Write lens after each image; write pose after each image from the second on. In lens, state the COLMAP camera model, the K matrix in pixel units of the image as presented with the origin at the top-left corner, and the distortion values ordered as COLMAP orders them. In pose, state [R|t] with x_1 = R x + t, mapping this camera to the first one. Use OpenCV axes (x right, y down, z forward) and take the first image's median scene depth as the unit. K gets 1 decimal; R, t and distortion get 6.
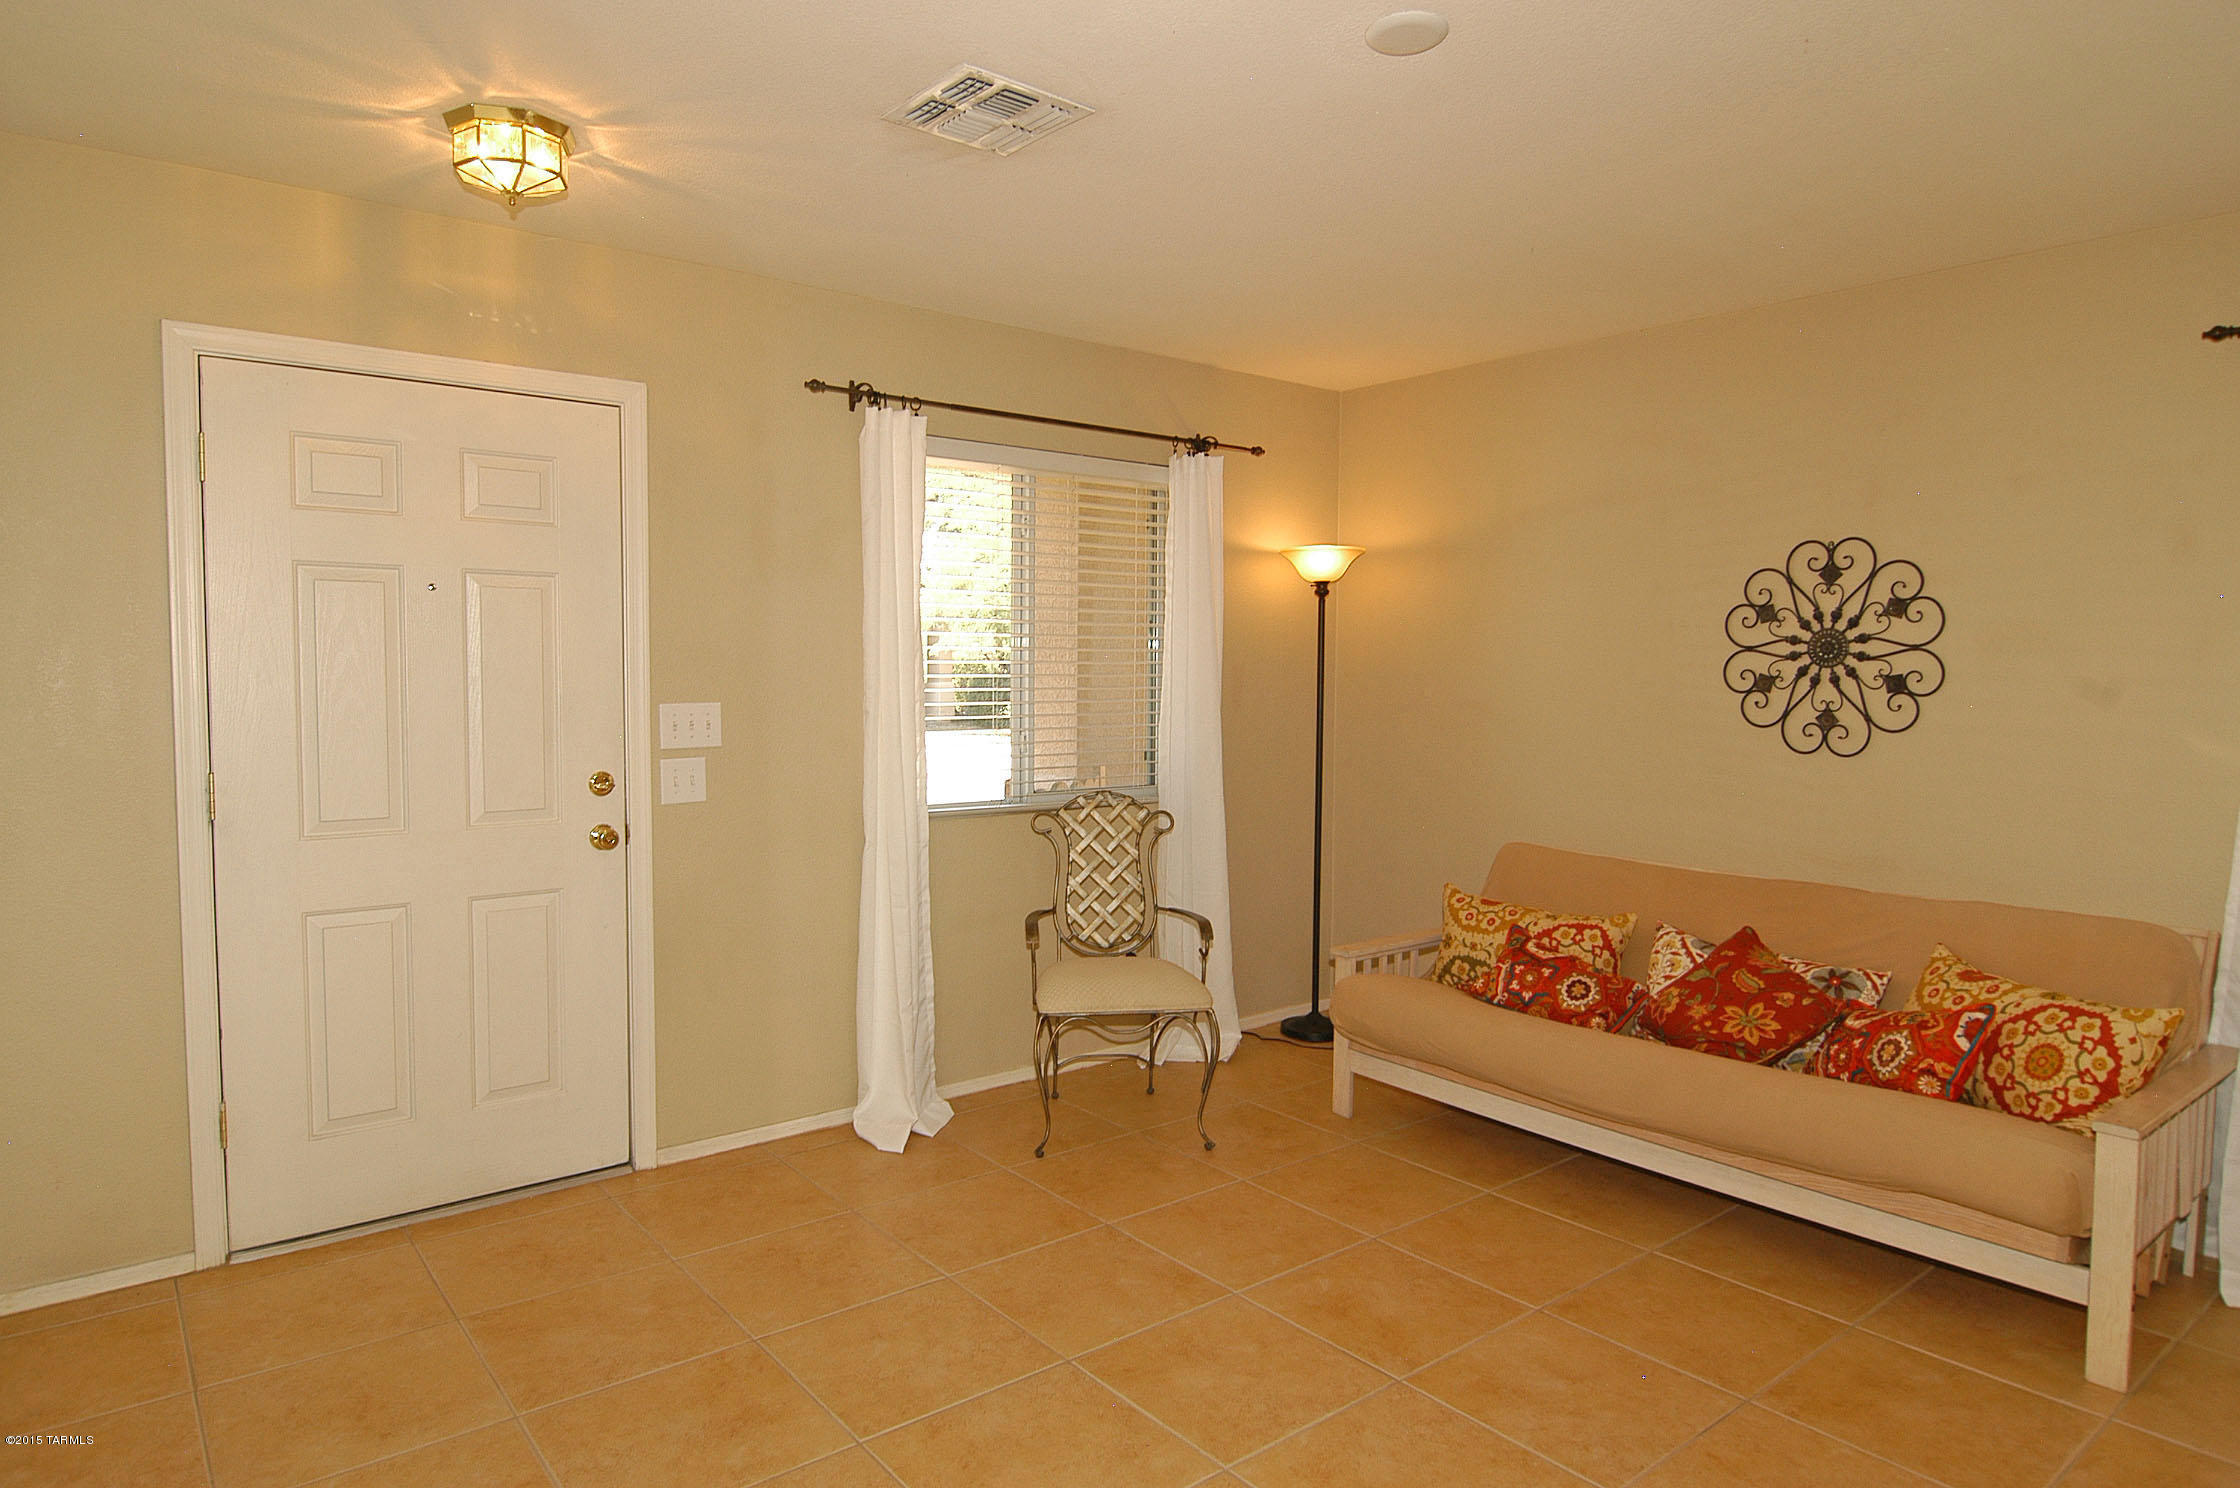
lens RADIAL K [[1343.1, 0, 1120.4], [0, 1343.1, 742.5], [0, 0, 1]] dist [-0.021890, -0.000391]
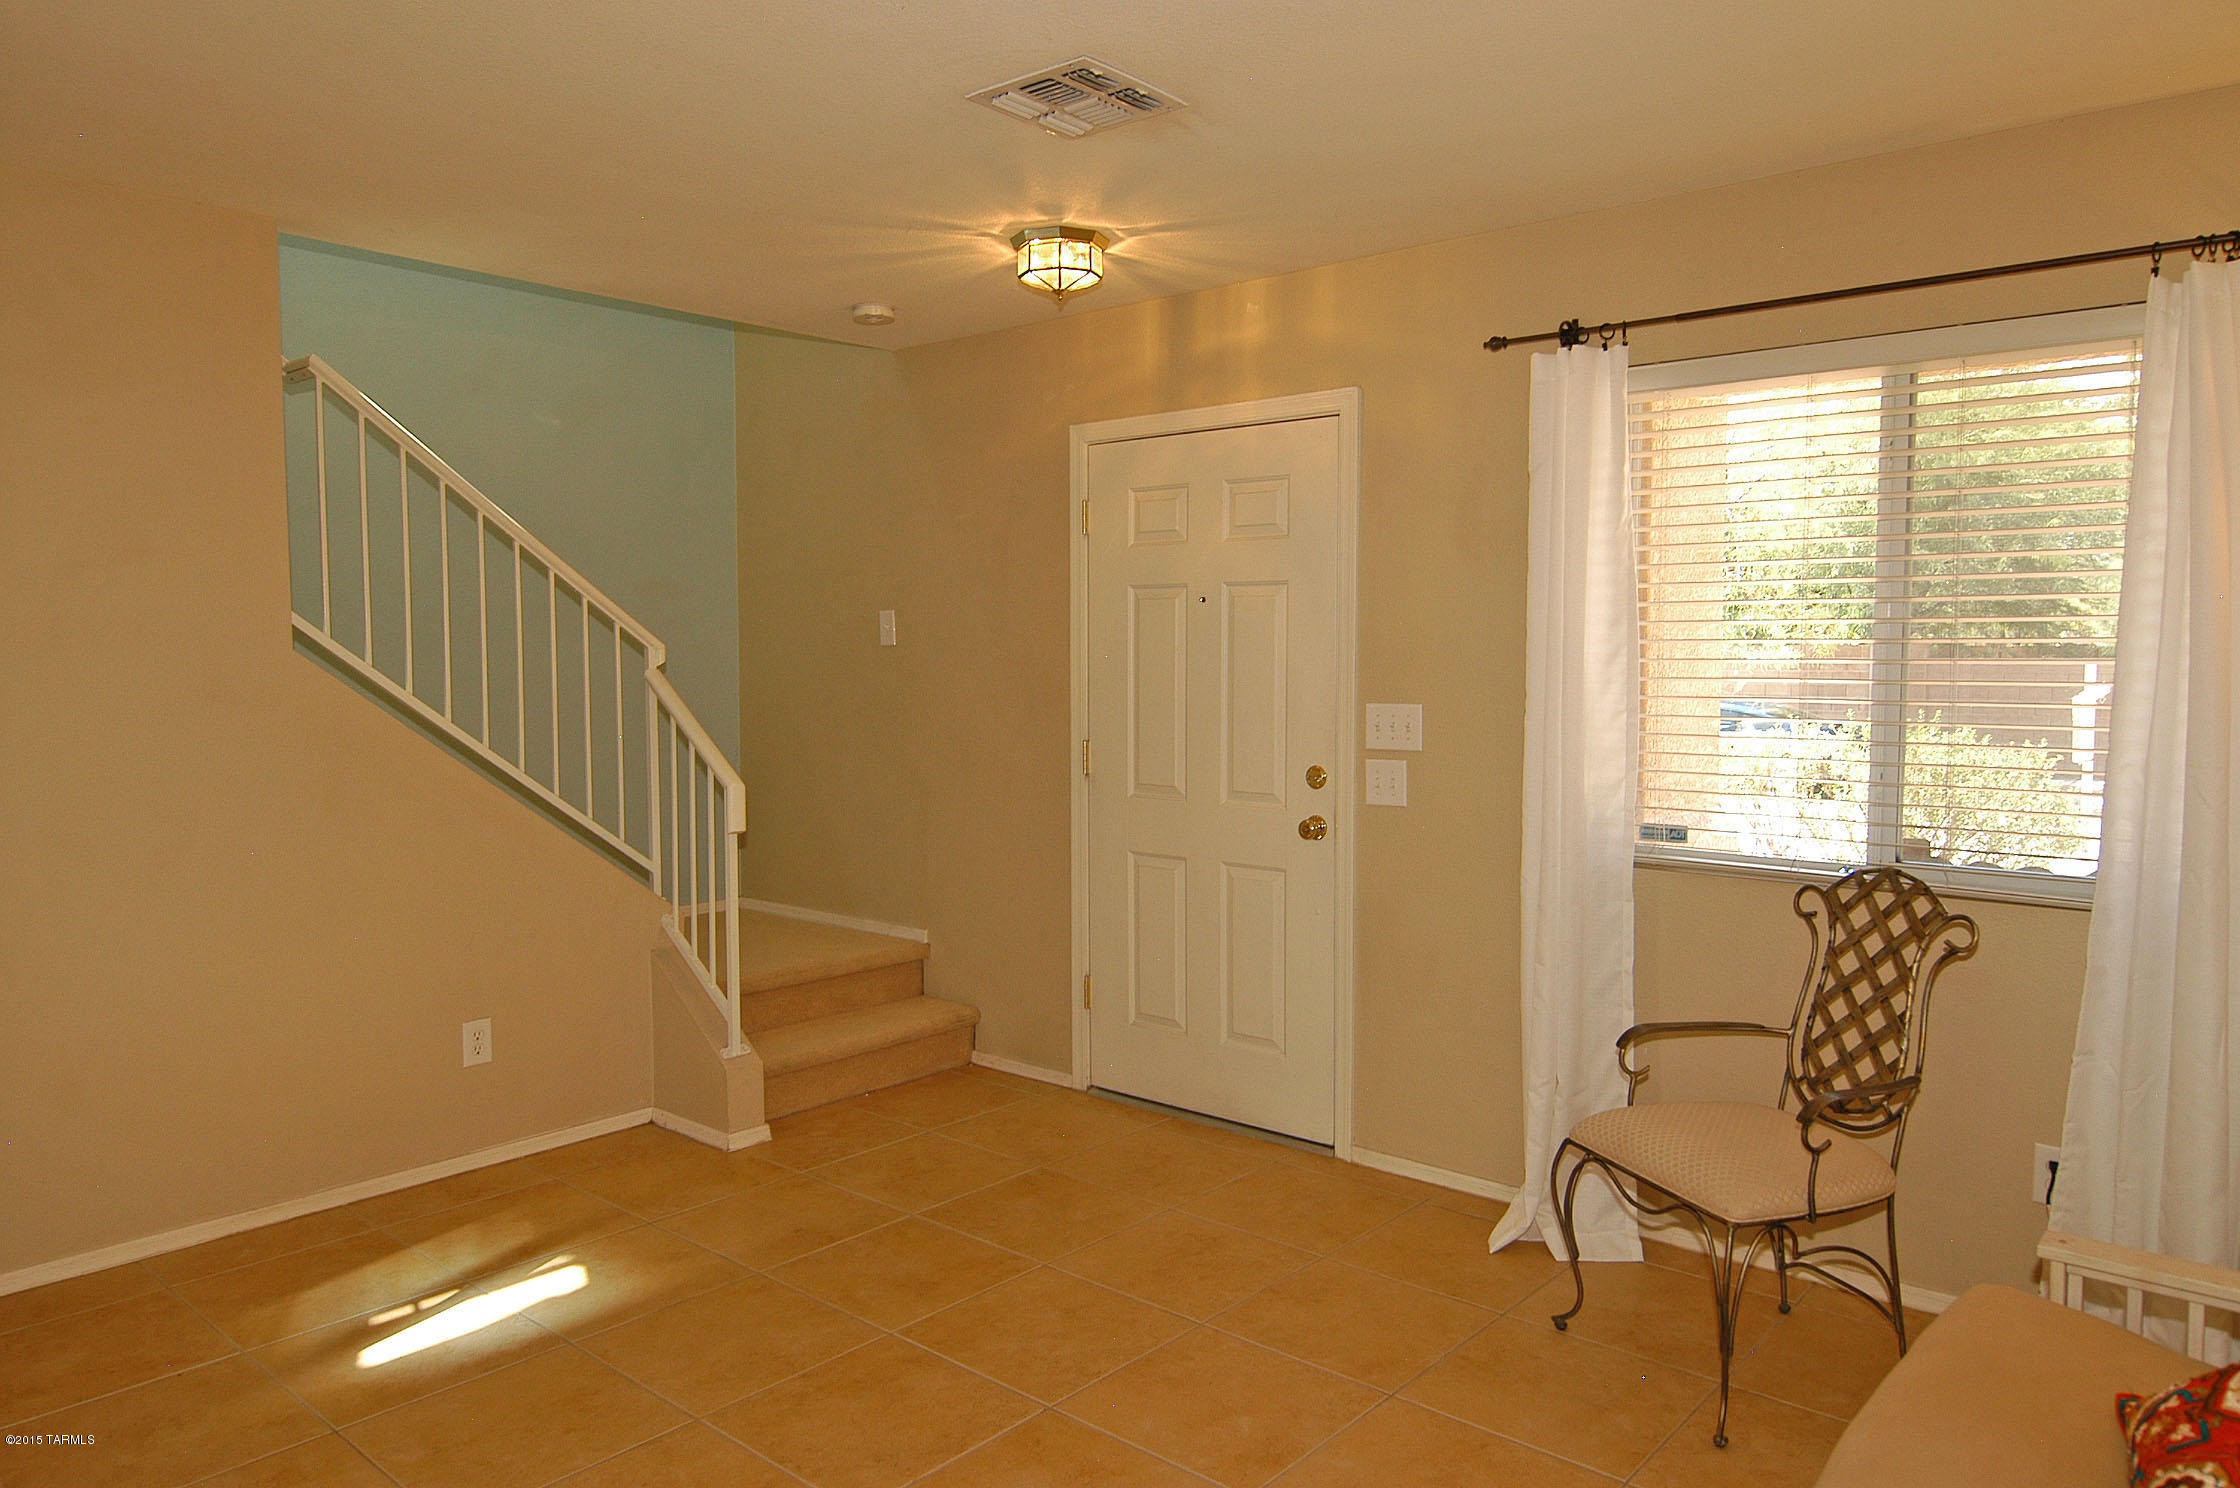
lens RADIAL K [[1489.6, 0, 1117.3], [0, 1489.6, 739.7], [0, 0, 1]] dist [-0.011240, -0.001546]
pose [[0.166425, 0.050864, -0.984741, 0.660445], [-0.055690, 0.997560, 0.042114, -0.035041], [0.984480, 0.047832, 0.168852, 0.576332]]
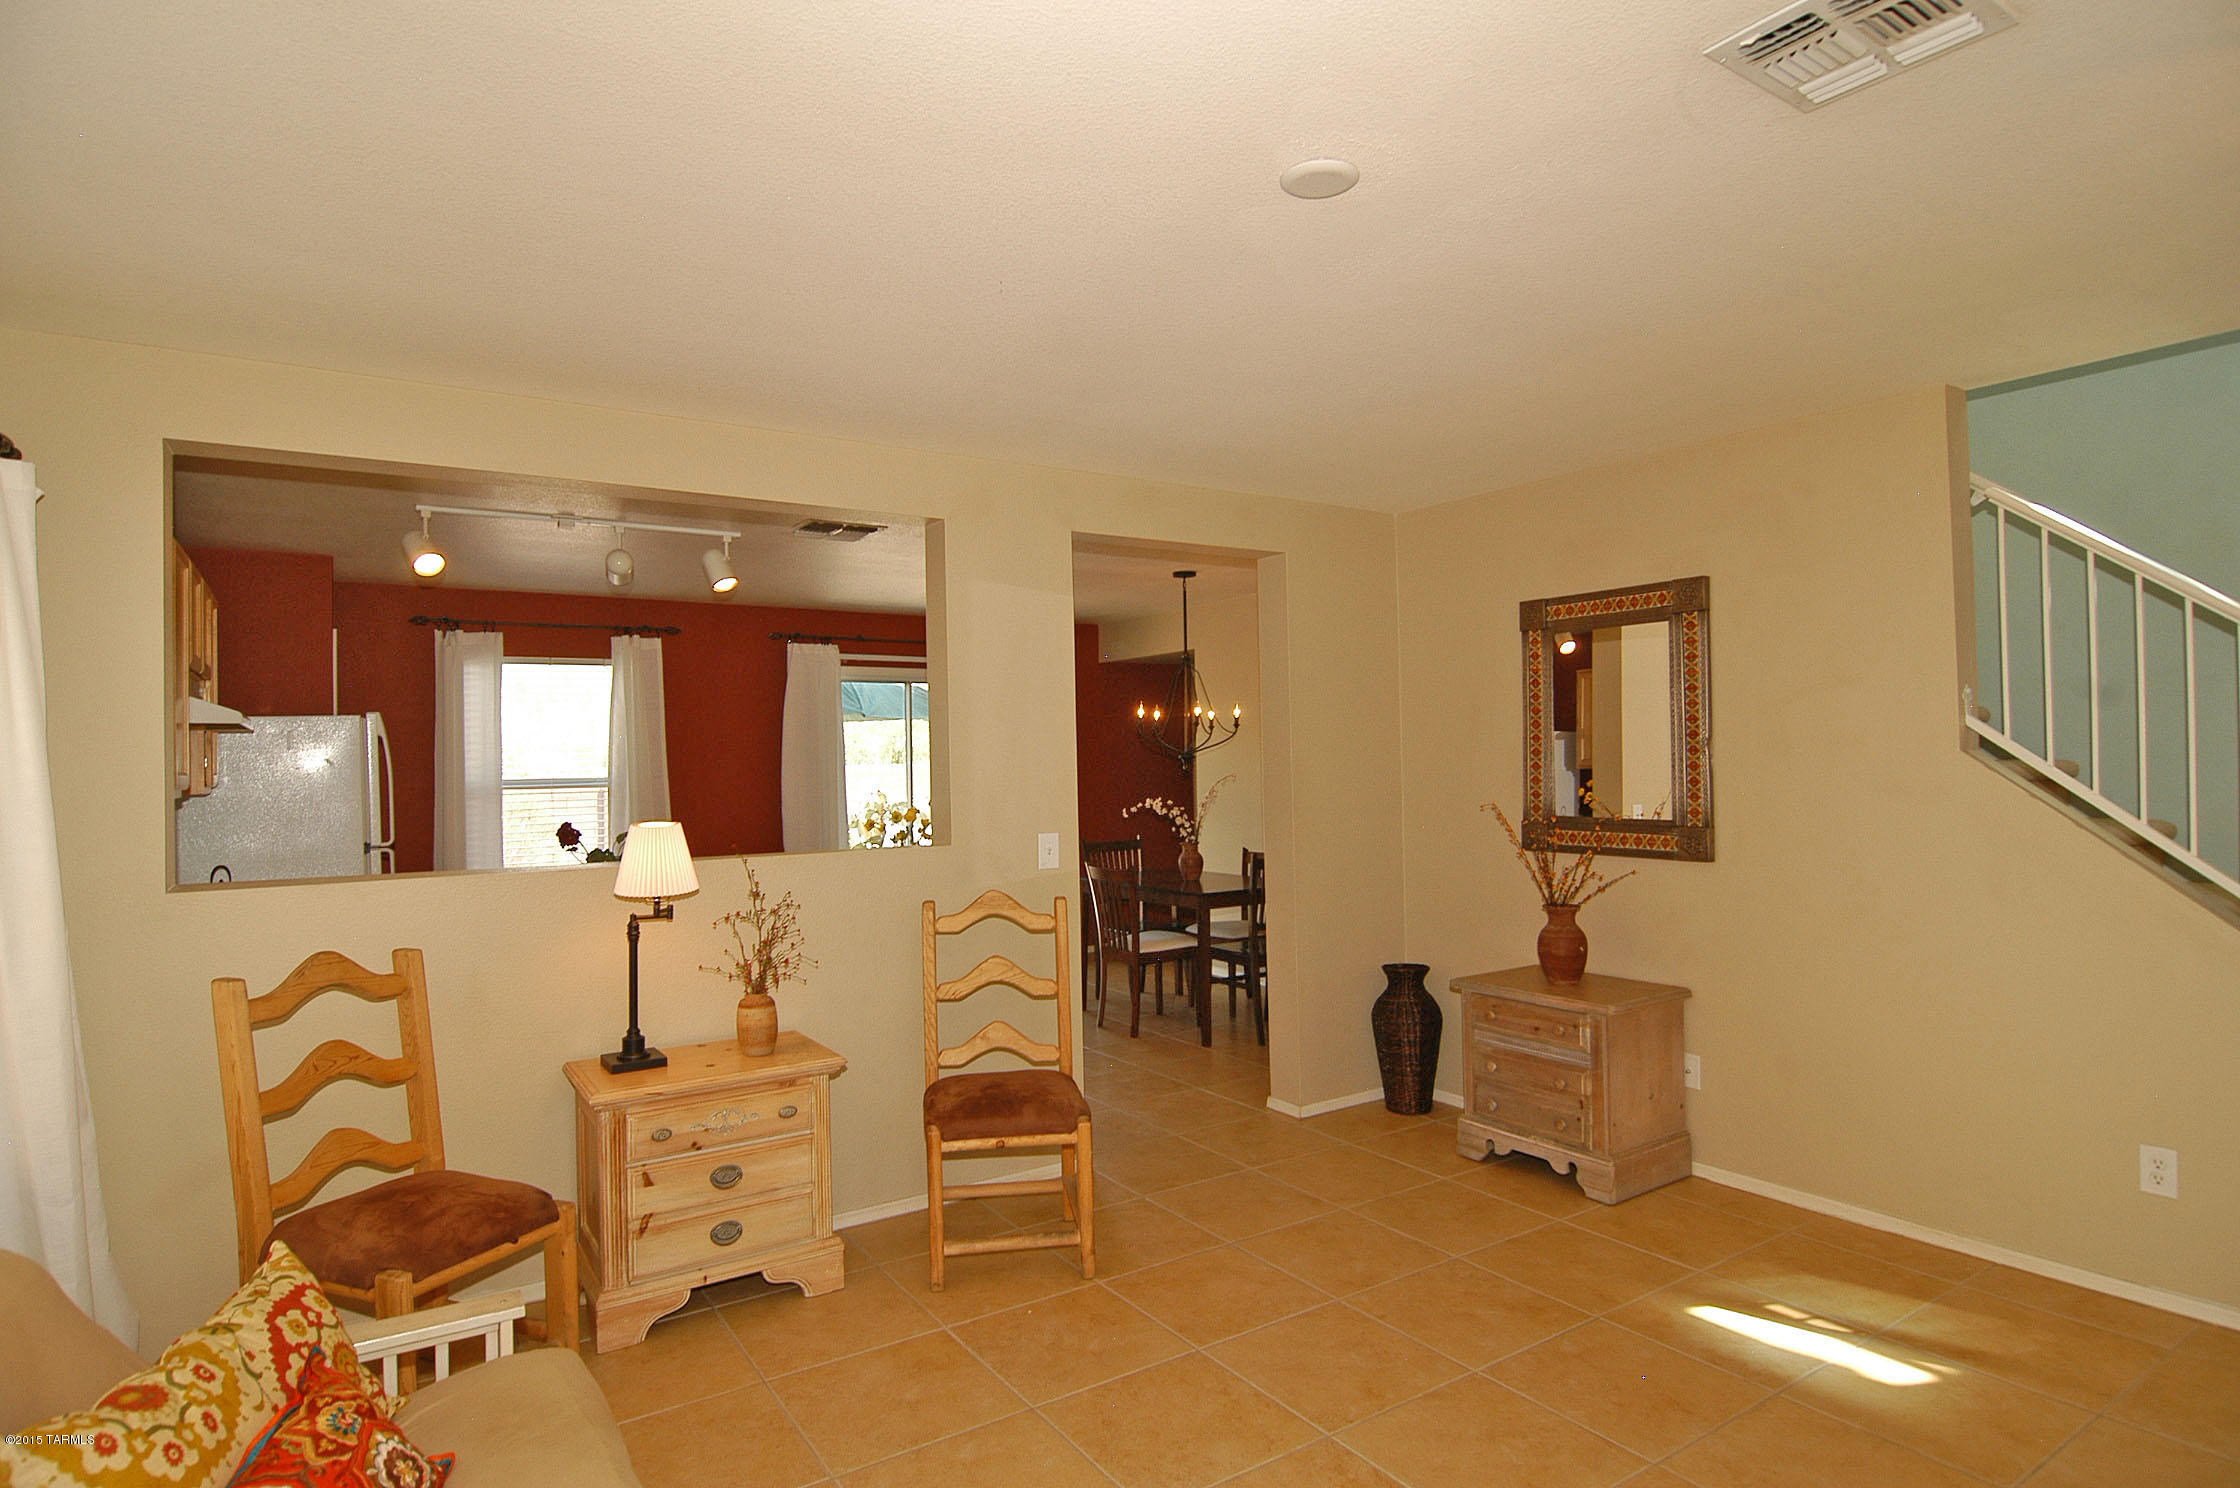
lens RADIAL K [[1209.1, 0, 1124.0], [0, 1209.1, 745.6], [0, 0, 1]] dist [-0.012548, -0.005942]
pose [[-0.994530, 0.013487, 0.103575, -0.429070], [0.018450, 0.998719, 0.047110, -0.133175], [-0.102807, 0.048764, -0.993505, 1.809167]]
